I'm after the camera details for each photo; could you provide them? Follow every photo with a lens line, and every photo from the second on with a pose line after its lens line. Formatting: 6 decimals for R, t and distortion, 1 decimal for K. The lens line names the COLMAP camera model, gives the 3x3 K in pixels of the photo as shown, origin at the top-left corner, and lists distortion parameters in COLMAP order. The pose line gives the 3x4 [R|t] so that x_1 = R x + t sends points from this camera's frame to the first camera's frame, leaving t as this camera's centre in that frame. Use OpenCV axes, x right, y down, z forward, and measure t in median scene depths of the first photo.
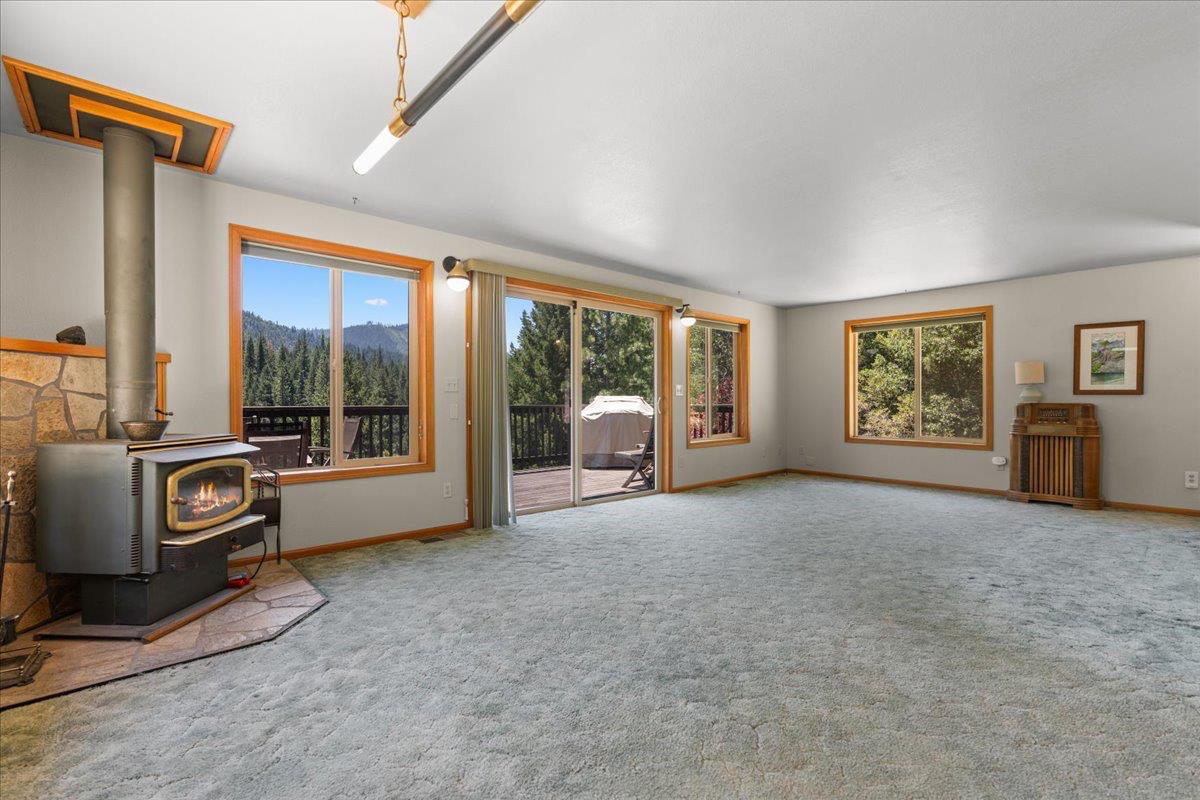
lens RADIAL K [[534.8, 0, 597.0], [0, 534.8, 402.6], [0, 0, 1]] dist [-0.012817, 0.002788]
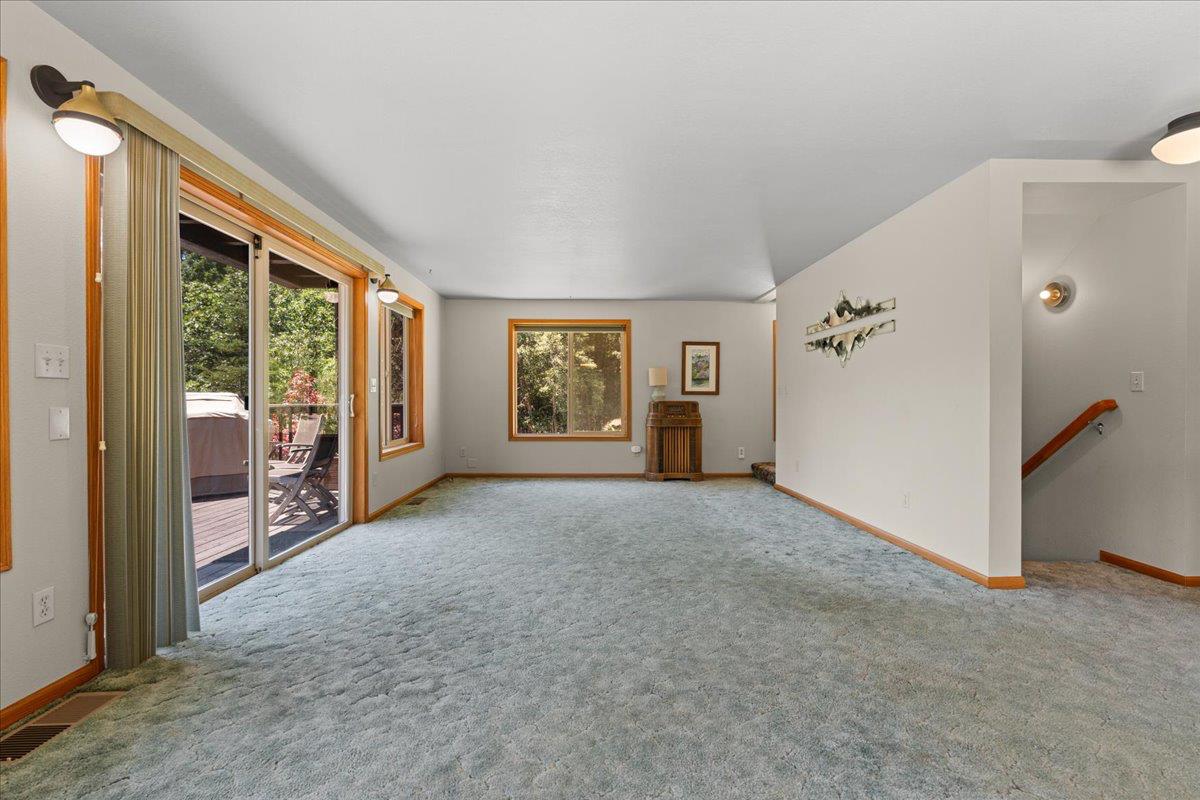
lens RADIAL K [[534.8, 0, 592.6], [0, 534.8, 401.2], [0, 0, 1]] dist [-0.012817, 0.002788]
pose [[0.655317, -0.002397, 0.755350, -0.254554], [0.002223, 0.999997, 0.001245, -0.000905], [-0.755351, 0.000863, 0.655320, 0.314944]]
